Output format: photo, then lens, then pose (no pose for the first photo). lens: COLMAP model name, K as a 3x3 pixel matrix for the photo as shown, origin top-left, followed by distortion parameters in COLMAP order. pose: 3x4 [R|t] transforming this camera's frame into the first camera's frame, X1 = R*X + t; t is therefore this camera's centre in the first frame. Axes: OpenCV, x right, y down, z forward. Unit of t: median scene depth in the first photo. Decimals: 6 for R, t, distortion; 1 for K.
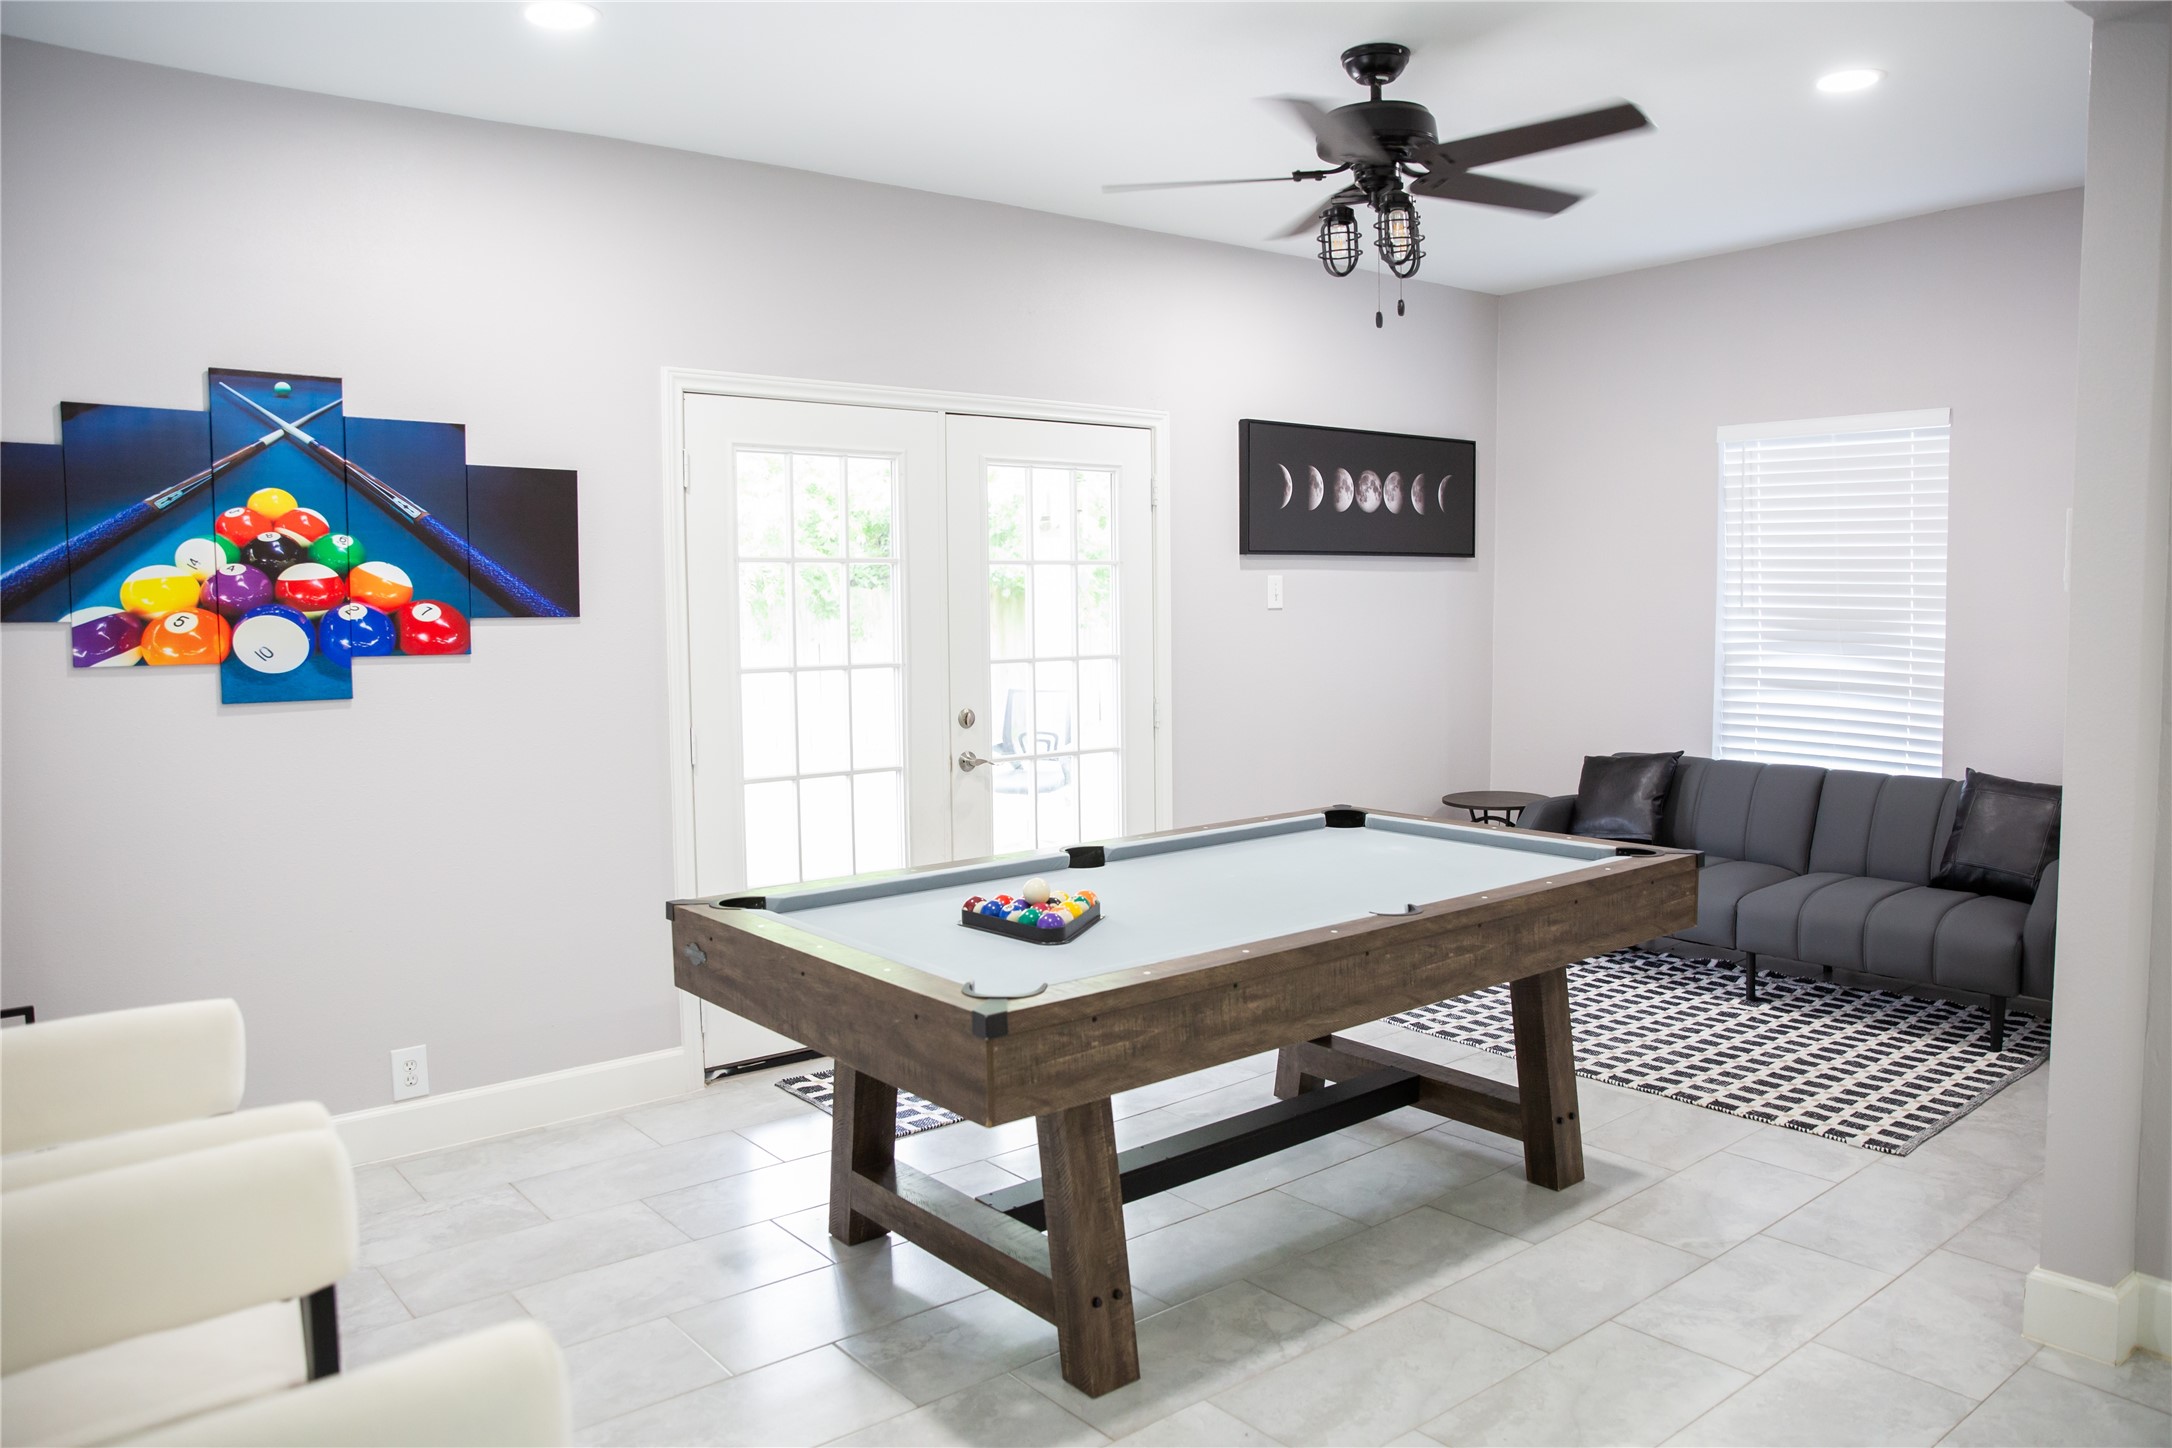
lens RADIAL K [[1534.6, 0, 1088.1], [0, 1534.6, 696.3], [0, 0, 1]] dist [-0.112195, 0.100945]
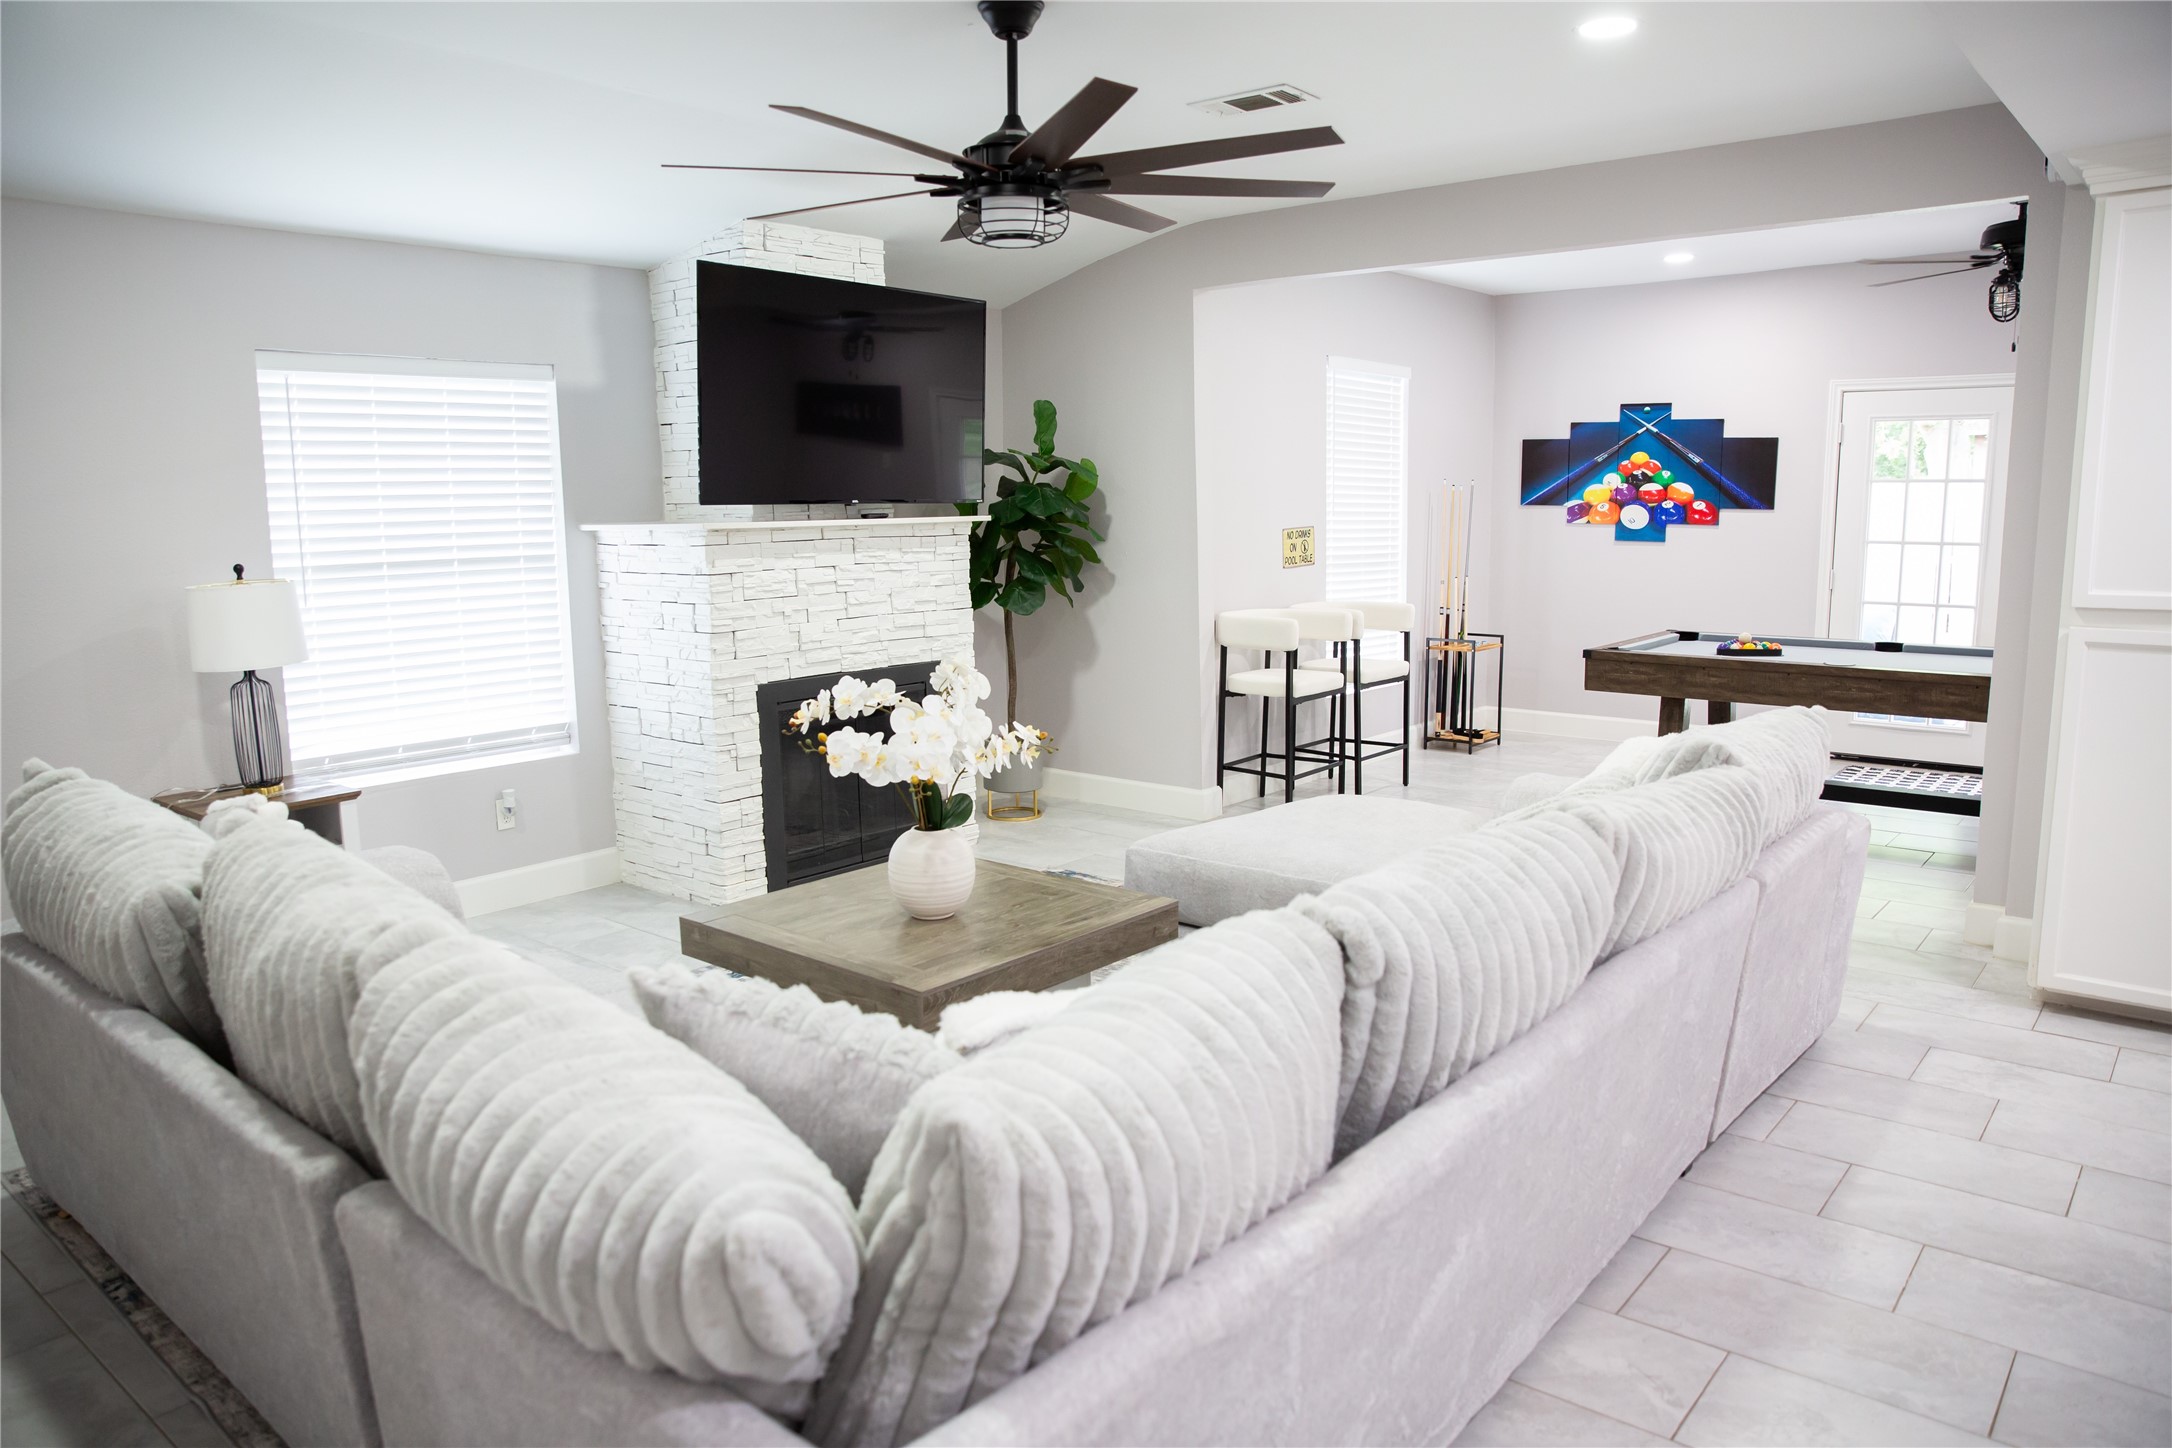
lens RADIAL K [[1481.0, 0, 1077.5], [0, 1481.0, 722.0], [0, 0, 1]] dist [-0.106004, 0.083881]
pose [[0.172284, 0.163193, -0.971435, 1.602306], [-0.058005, 0.986151, 0.155378, -0.021433], [0.983338, 0.029579, 0.179364, -0.291348]]
